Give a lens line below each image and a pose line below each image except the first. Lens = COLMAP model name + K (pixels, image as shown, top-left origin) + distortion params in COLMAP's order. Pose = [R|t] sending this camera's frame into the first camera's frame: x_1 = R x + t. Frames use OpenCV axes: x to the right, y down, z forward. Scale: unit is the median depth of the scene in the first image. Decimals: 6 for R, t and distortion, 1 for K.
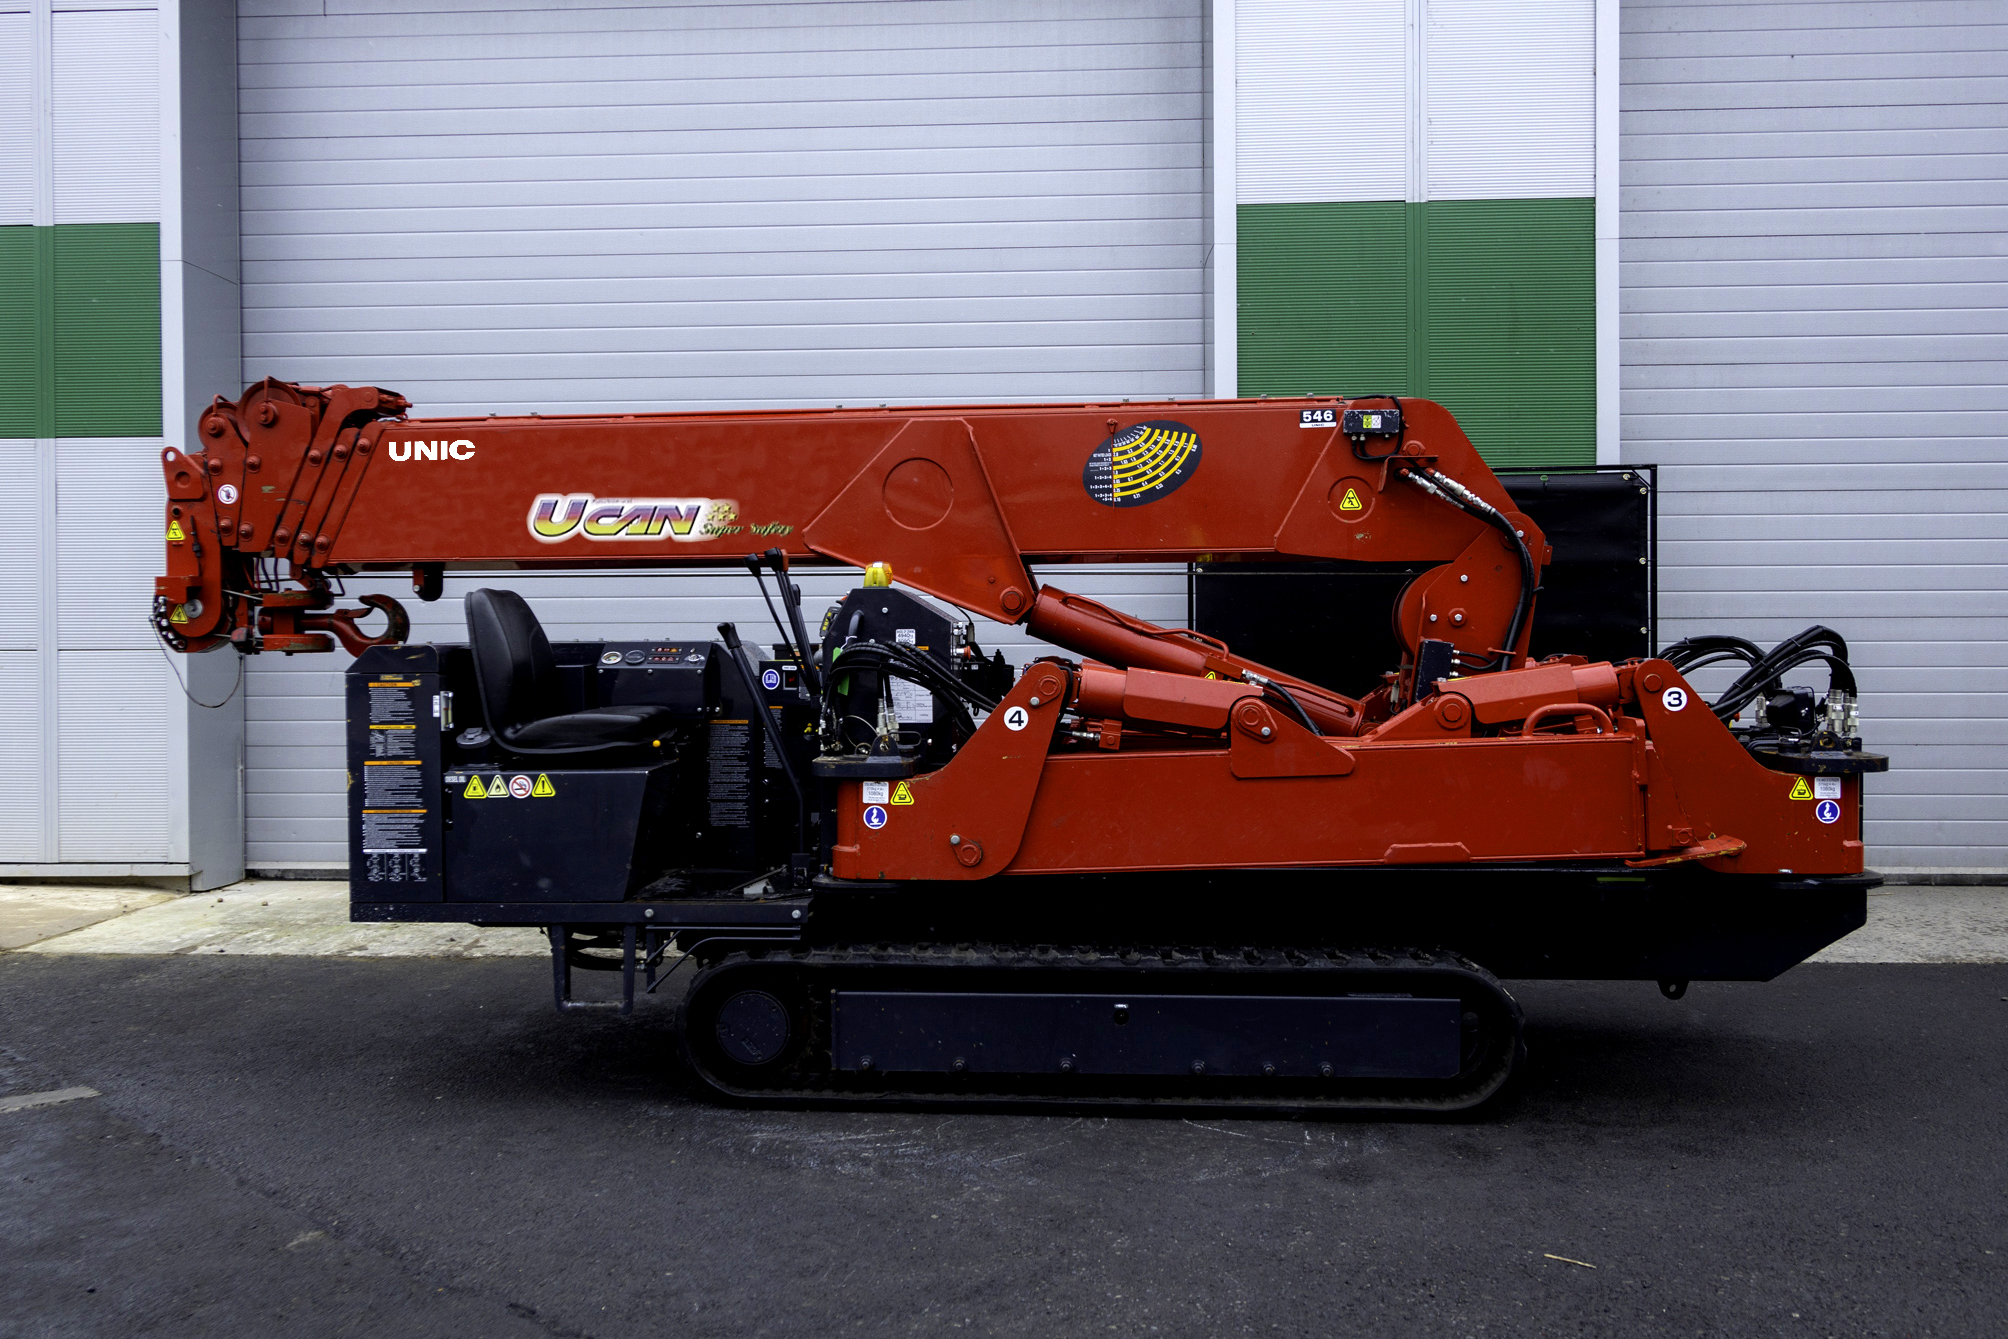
lens RADIAL K [[1773.9, 0, 973.5], [0, 1773.9, 665.4], [0, 0, 1]] dist [0.005201, 0.004486]
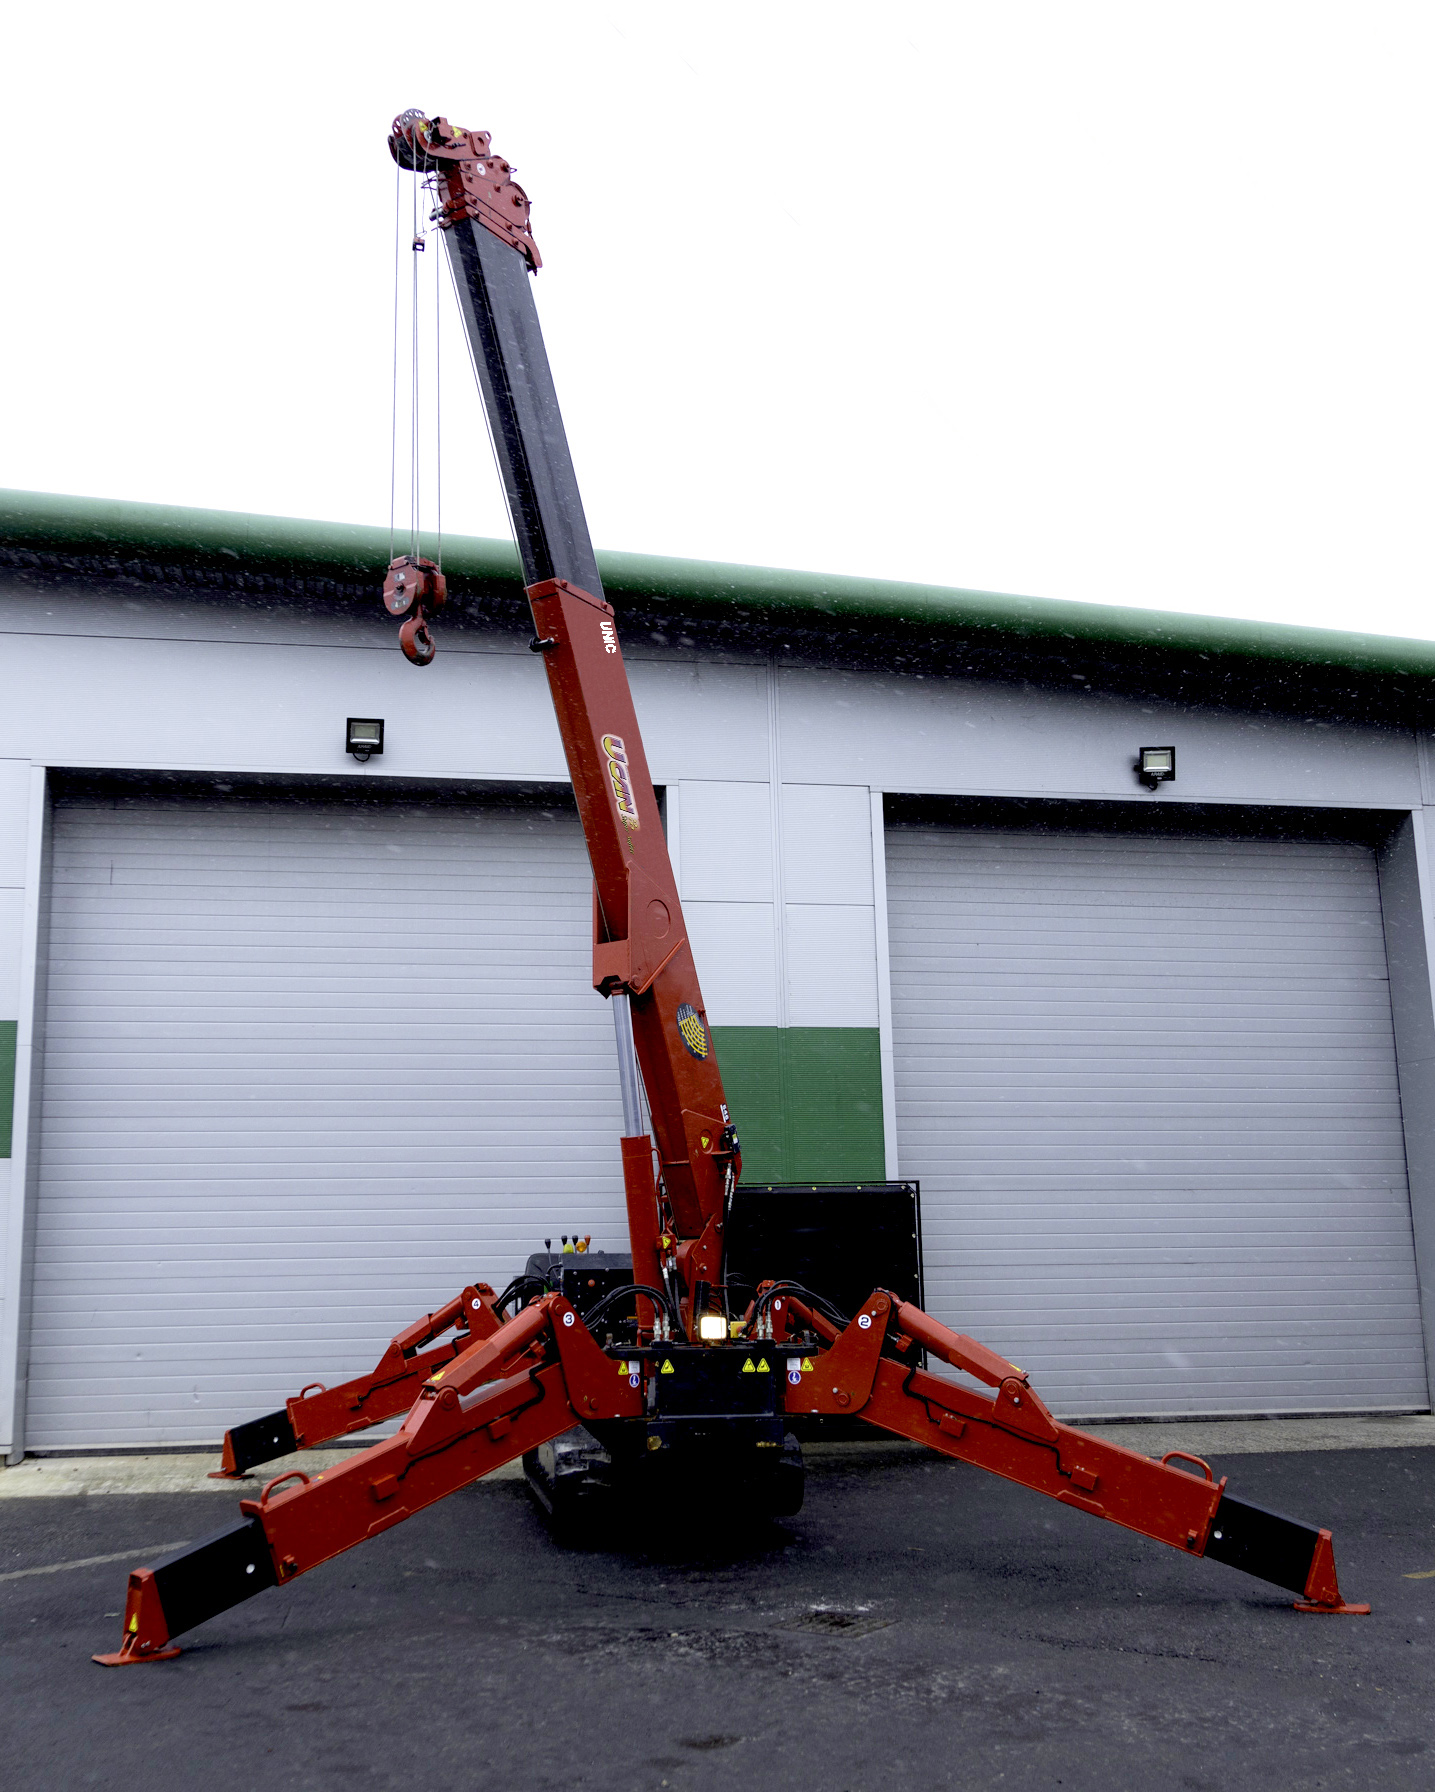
lens RADIAL K [[1783.9, 0, 633.3], [0, 1783.9, 896.2], [0, 0, 1]] dist [0.011766, 0.008200]
pose [[0.973883, 0.035815, 0.224210, -0.460728], [0.010667, 0.979173, -0.202746, -0.049653], [-0.226801, 0.199843, 0.953218, -1.052583]]
